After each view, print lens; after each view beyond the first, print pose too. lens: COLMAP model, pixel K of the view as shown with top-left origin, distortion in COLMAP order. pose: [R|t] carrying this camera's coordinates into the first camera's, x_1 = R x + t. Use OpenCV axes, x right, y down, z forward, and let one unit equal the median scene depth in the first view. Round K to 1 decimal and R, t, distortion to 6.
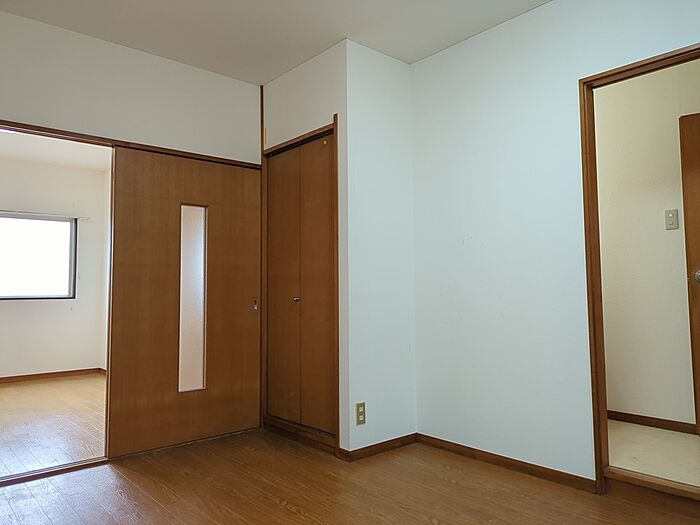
lens RADIAL K [[531.8, 0, 340.6], [0, 531.8, 253.5], [0, 0, 1]] dist [0.039291, -0.057972]
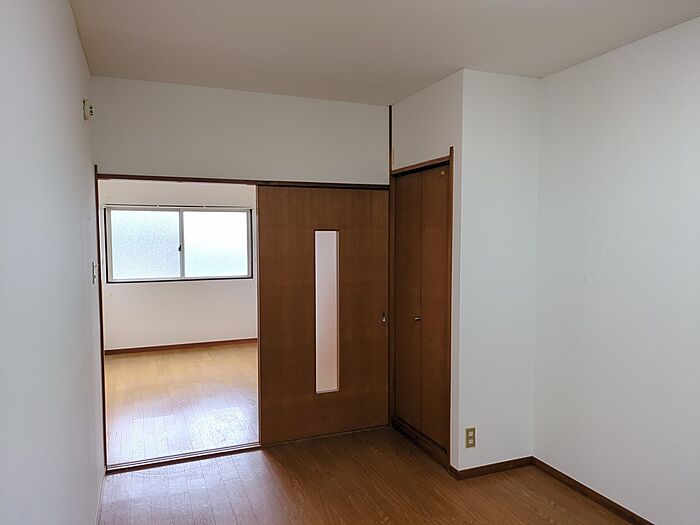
lens RADIAL K [[531.8, 0, 340.6], [0, 531.8, 253.5], [0, 0, 1]] dist [0.039291, -0.057972]
pose [[0.941804, 0.019744, -0.335582, 0.131037], [0.022544, 0.992317, 0.121652, -0.182092], [0.335406, -0.122138, 0.934123, -0.037214]]
